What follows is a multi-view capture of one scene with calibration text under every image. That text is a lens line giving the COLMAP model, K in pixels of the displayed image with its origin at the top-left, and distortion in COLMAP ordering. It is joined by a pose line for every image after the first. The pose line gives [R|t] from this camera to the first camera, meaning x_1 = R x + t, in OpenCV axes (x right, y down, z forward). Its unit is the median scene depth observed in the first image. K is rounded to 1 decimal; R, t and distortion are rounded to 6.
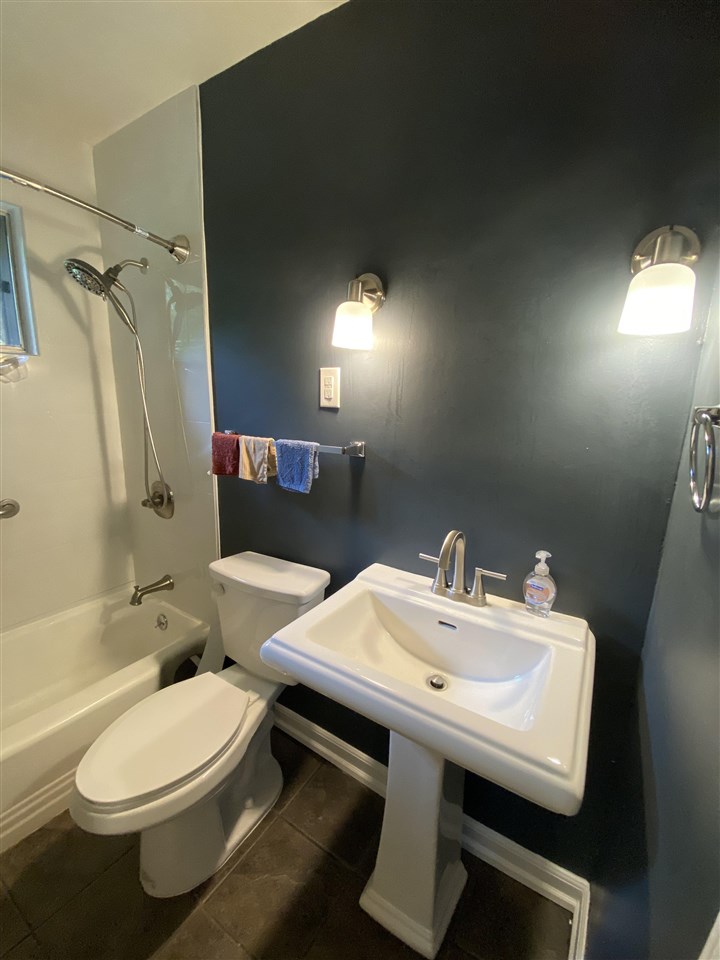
lens RADIAL K [[393.2, 0, 359.0], [0, 393.2, 480.3], [0, 0, 1]] dist [-0.015490, -0.000963]
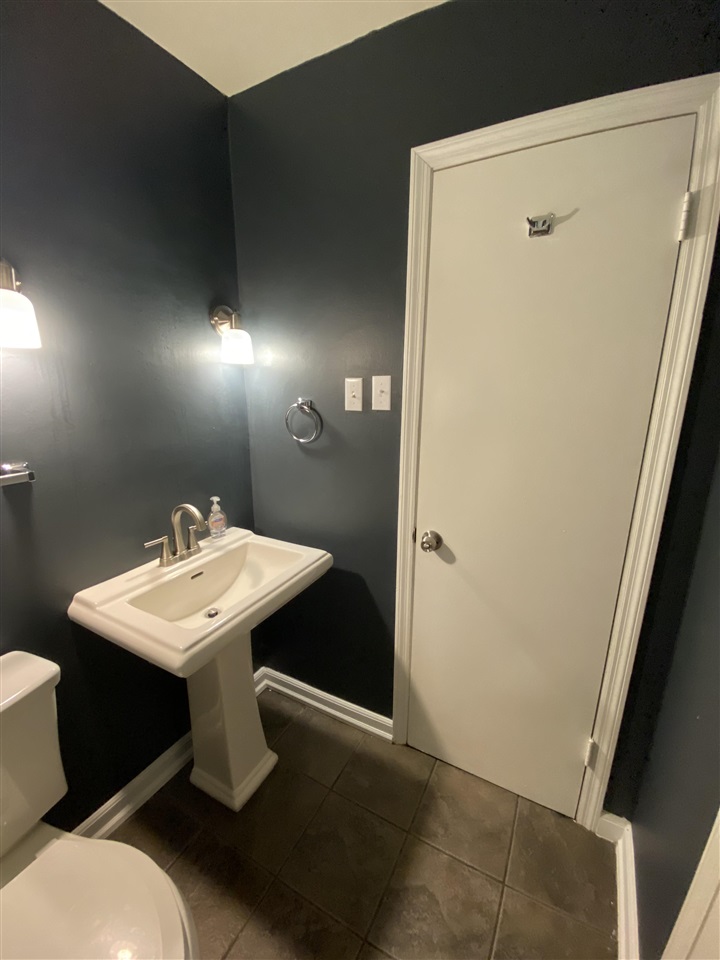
lens RADIAL K [[393.2, 0, 358.7], [0, 393.2, 480.3], [0, 0, 1]] dist [-0.015490, -0.000963]
pose [[-0.116897, -0.254326, 0.960028, -1.002194], [0.172184, 0.946827, 0.271794, -0.193450], [-0.978104, 0.197074, -0.066890, 0.487722]]
